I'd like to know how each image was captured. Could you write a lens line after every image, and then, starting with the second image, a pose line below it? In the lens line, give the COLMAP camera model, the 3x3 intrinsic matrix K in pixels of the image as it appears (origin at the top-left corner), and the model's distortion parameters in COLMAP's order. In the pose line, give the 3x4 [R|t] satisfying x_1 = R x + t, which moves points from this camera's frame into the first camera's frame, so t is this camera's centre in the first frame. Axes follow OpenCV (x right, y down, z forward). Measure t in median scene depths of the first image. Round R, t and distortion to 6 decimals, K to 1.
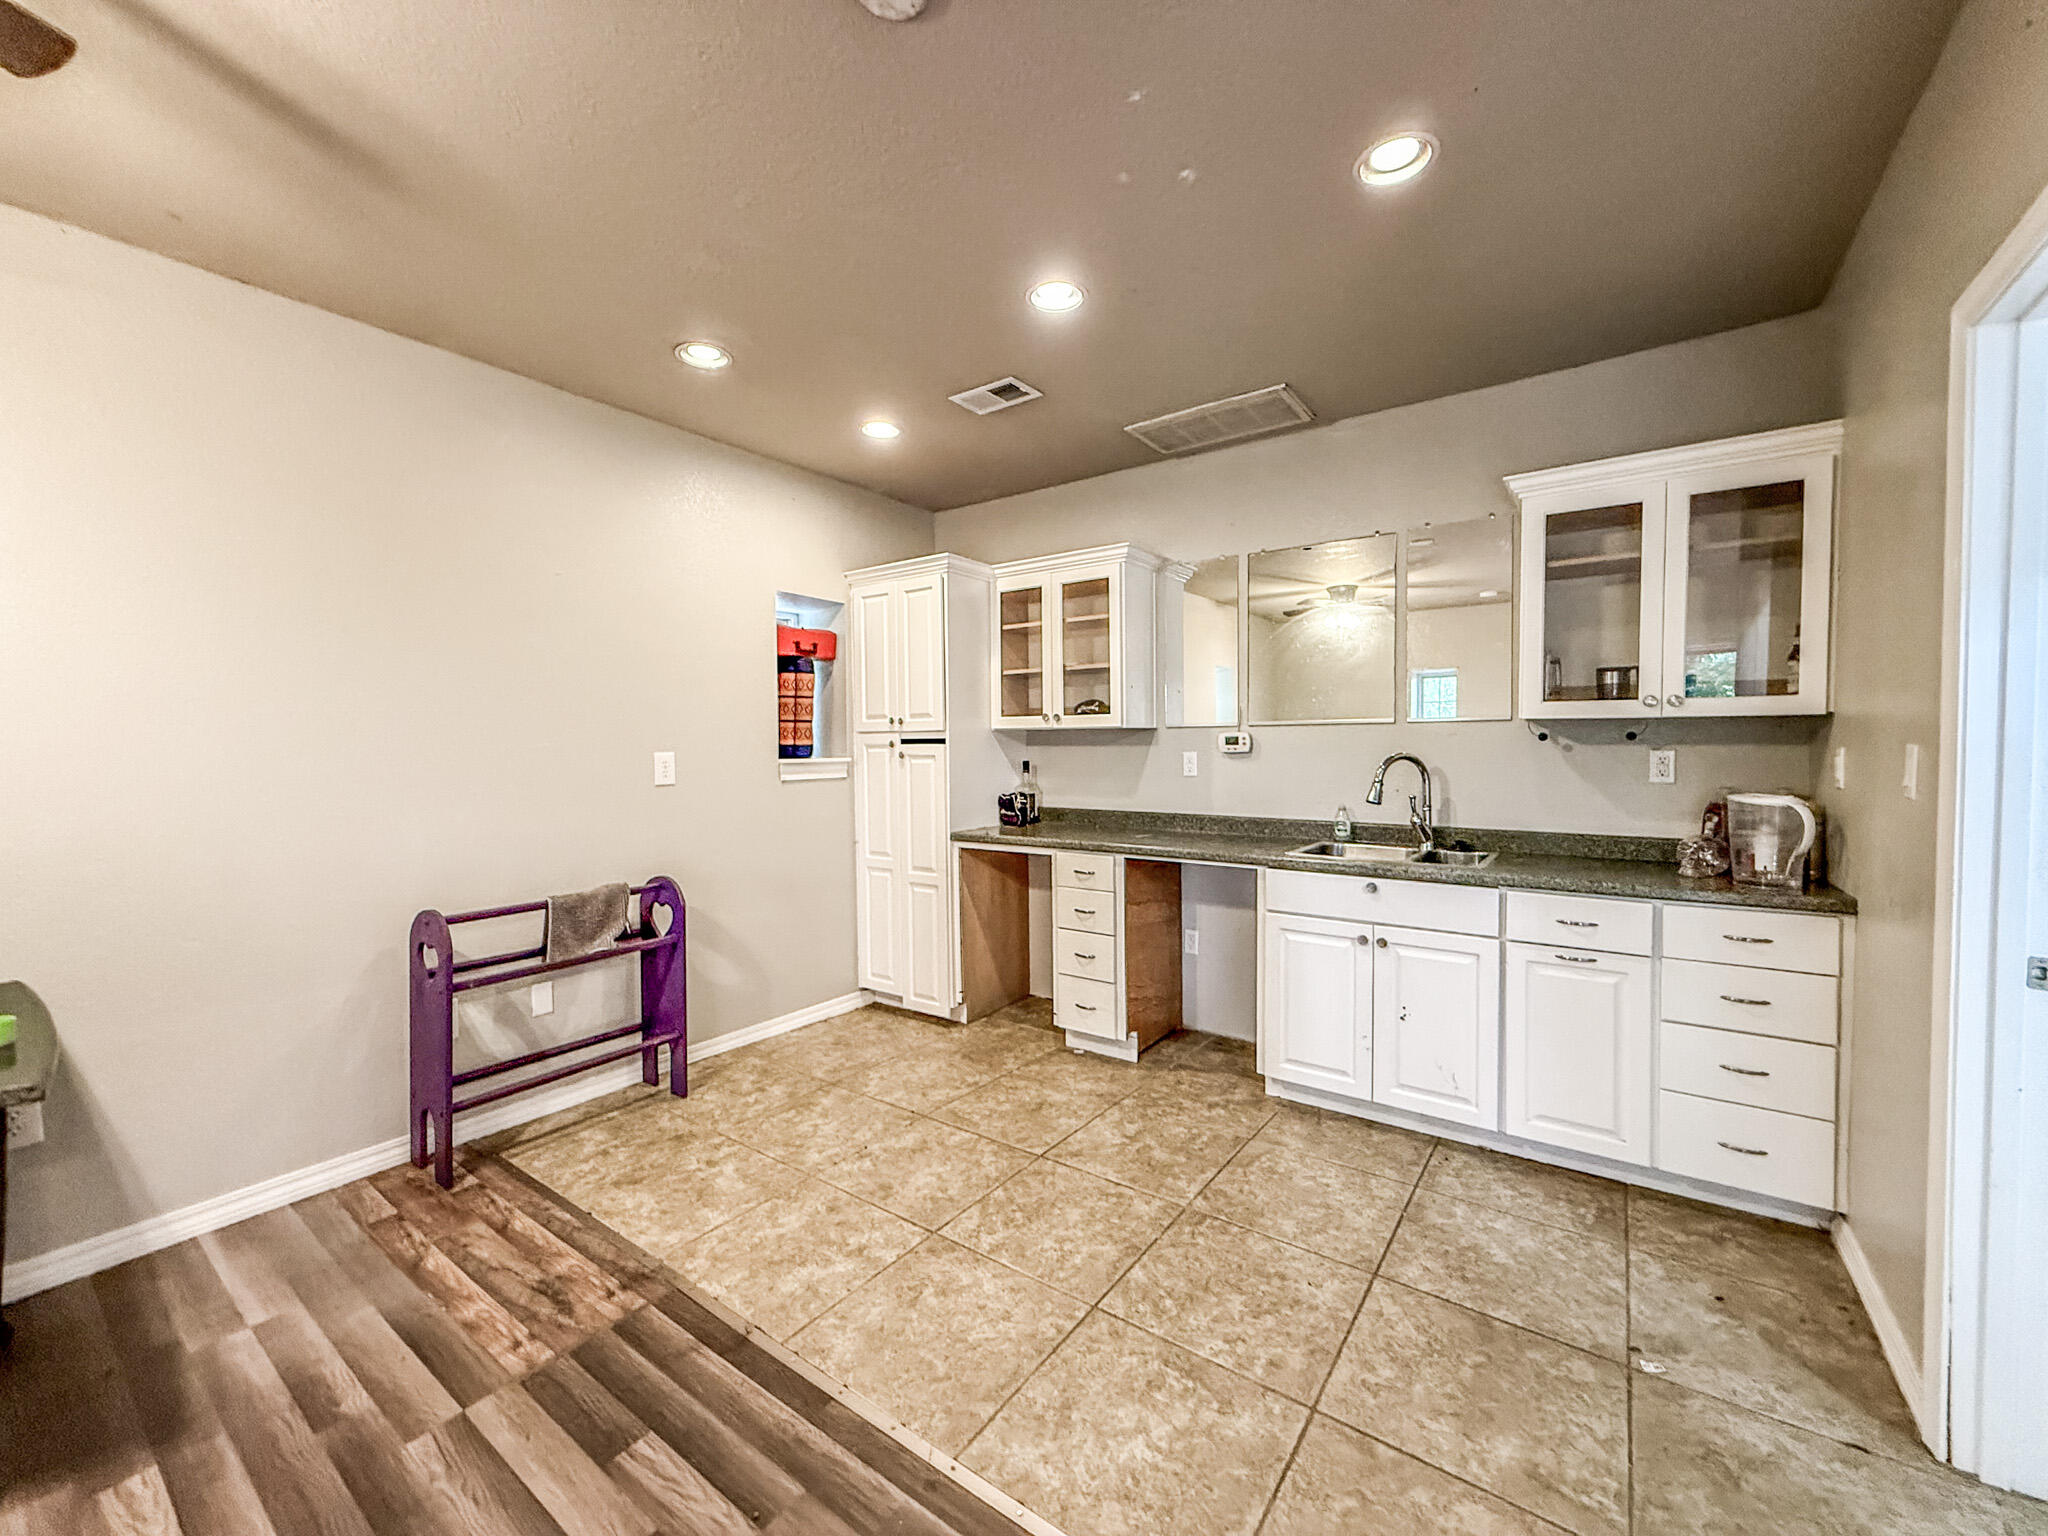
lens RADIAL K [[815.7, 0, 1023.2], [0, 815.7, 769.9], [0, 0, 1]] dist [0.000012, 0.000451]
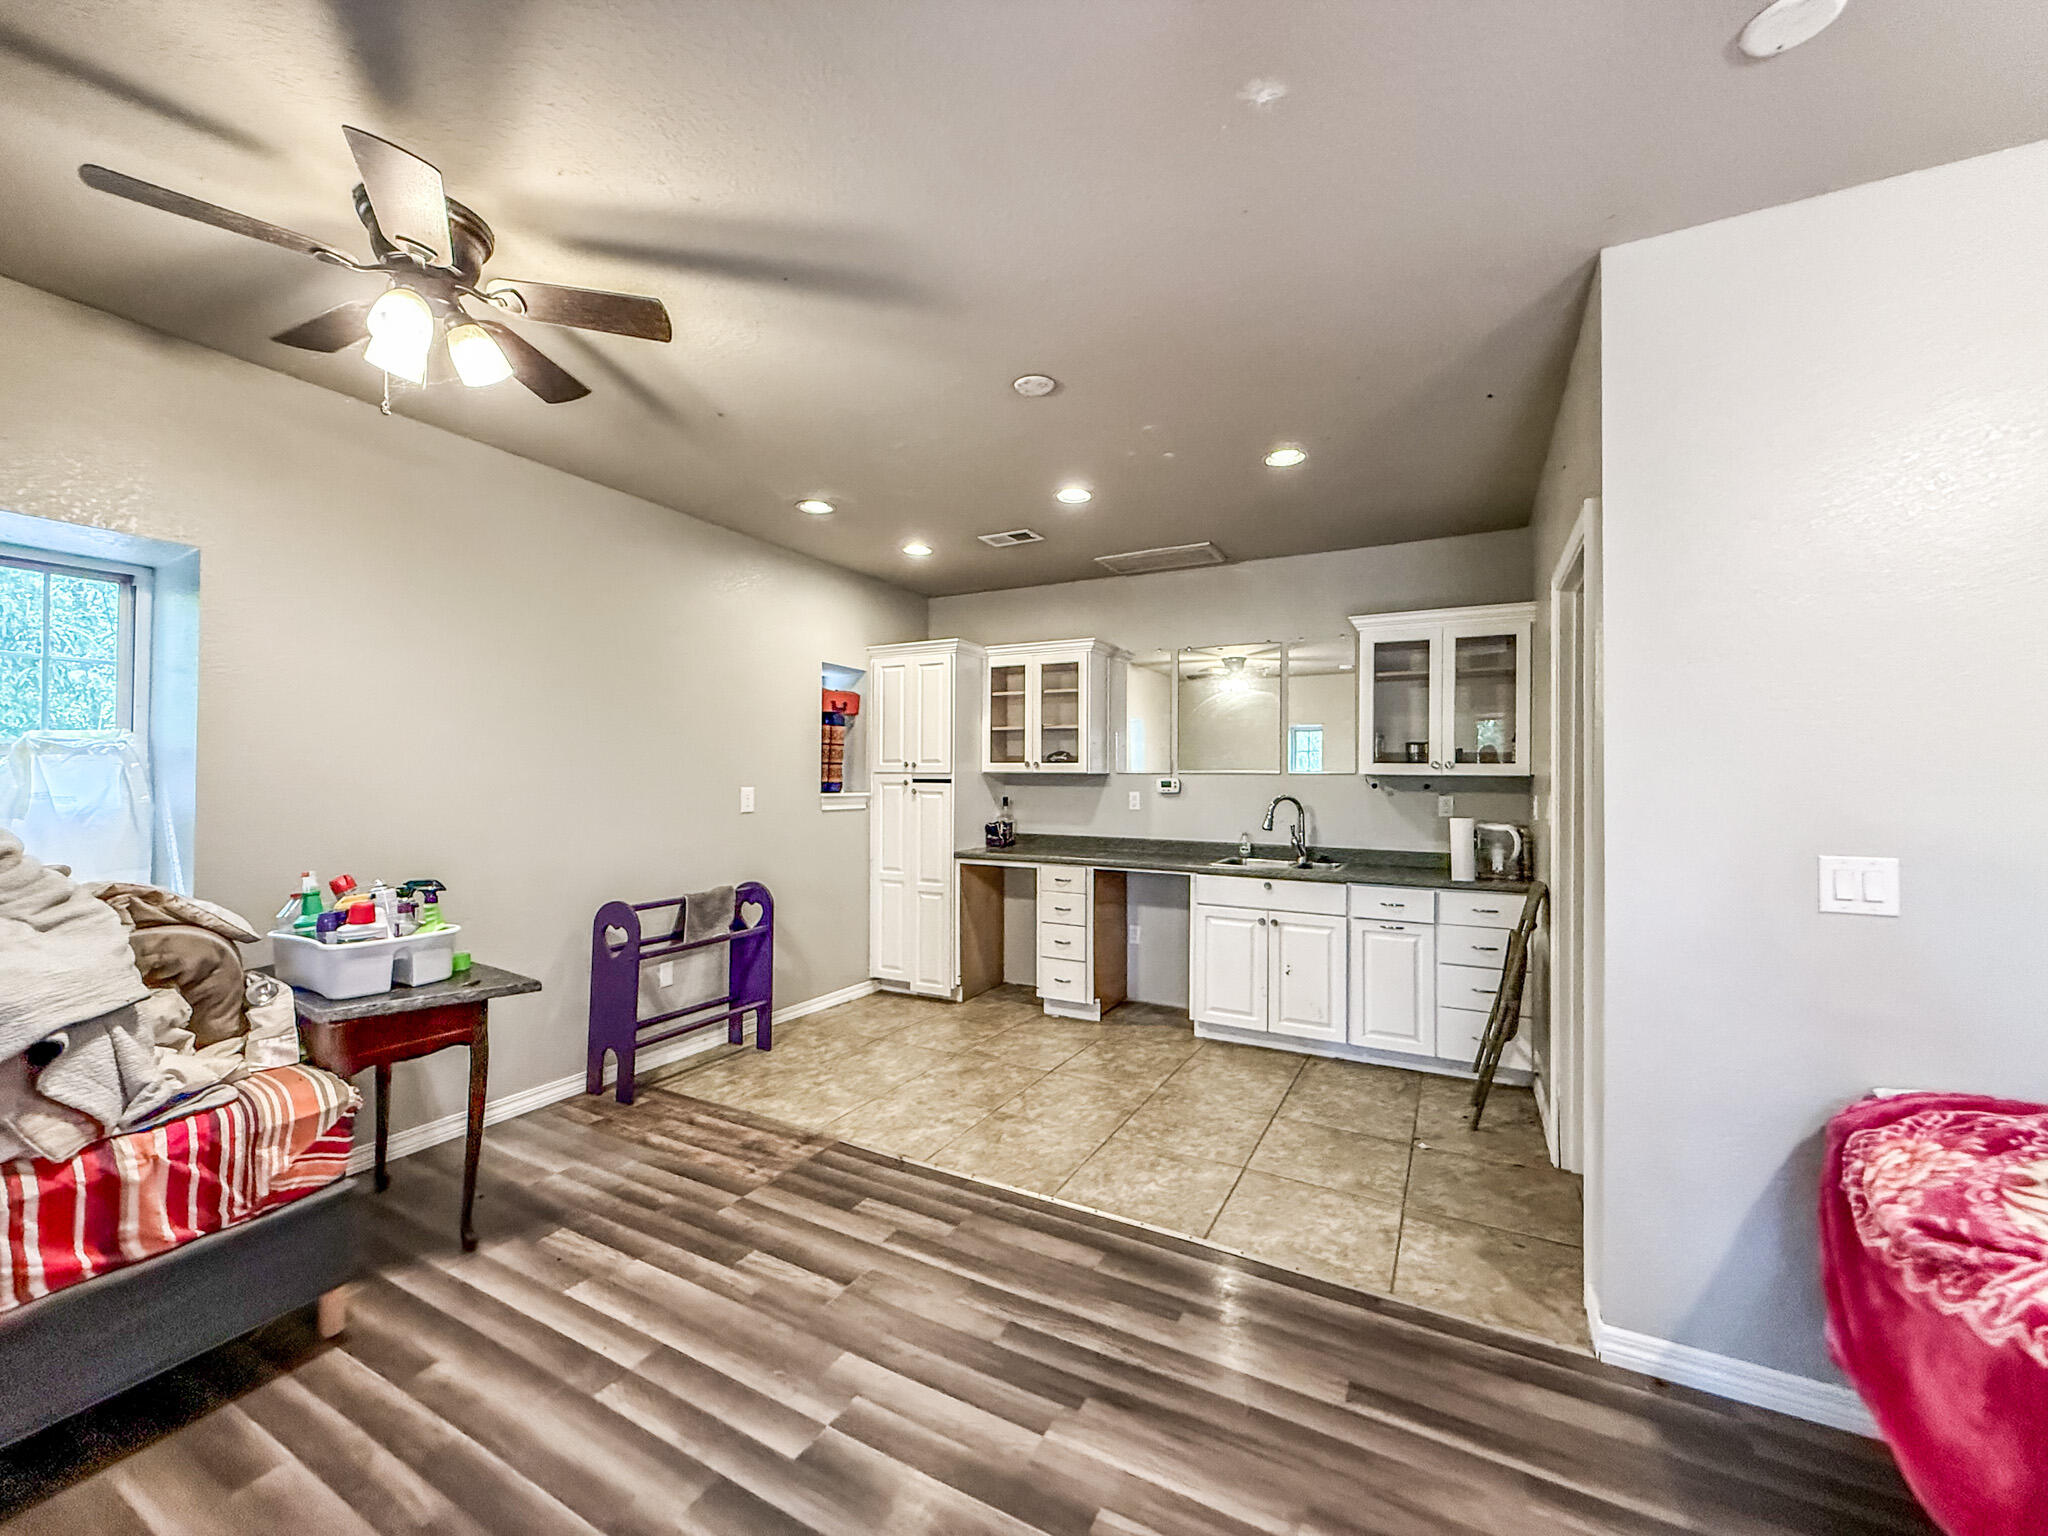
lens RADIAL K [[815.7, 0, 1024.6], [0, 815.7, 770.4], [0, 0, 1]] dist [0.000012, 0.000451]
pose [[0.990497, 0.017040, 0.136472, -0.211965], [-0.011283, 0.999018, -0.042845, 0.002570], [-0.137069, 0.040898, 0.989717, -0.409322]]
